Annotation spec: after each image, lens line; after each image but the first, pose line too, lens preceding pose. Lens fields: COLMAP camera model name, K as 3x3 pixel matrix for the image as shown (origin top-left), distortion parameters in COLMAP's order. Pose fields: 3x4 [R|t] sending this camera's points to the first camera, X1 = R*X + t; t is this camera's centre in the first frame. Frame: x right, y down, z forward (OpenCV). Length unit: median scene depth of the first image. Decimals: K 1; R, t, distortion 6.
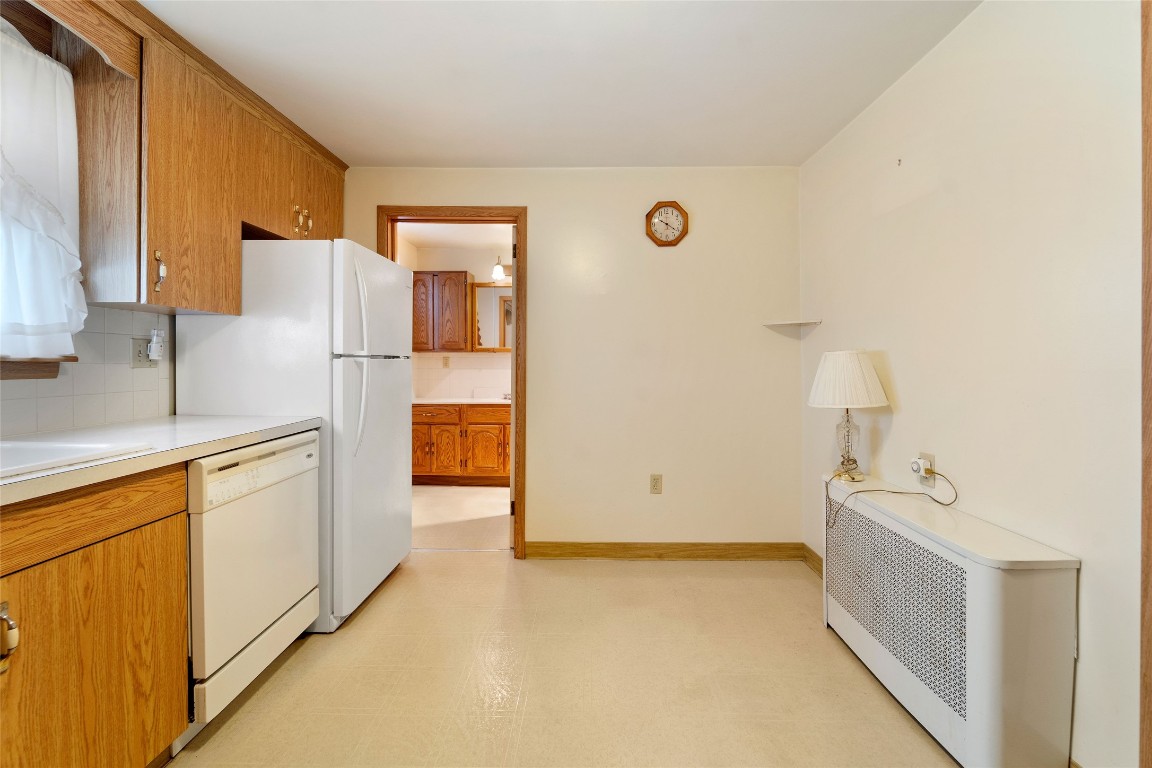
lens RADIAL K [[467.8, 0, 577.9], [0, 467.8, 363.0], [0, 0, 1]] dist [0.002904, -0.001298]
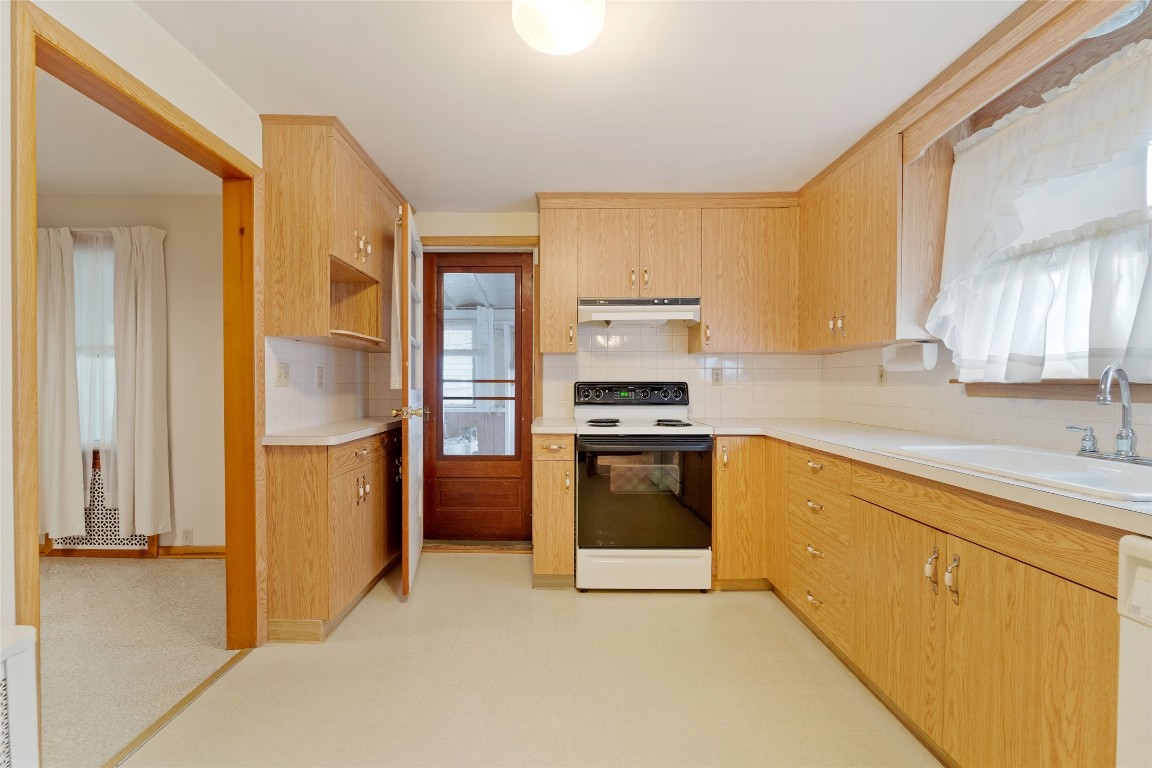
lens RADIAL K [[467.8, 0, 572.3], [0, 467.8, 390.5], [0, 0, 1]] dist [0.002904, -0.001298]
pose [[-0.999061, -0.000322, -0.043327, -0.001341], [-0.001029, 0.999867, 0.016306, -0.001387], [0.043315, 0.016335, -0.998928, 0.511611]]
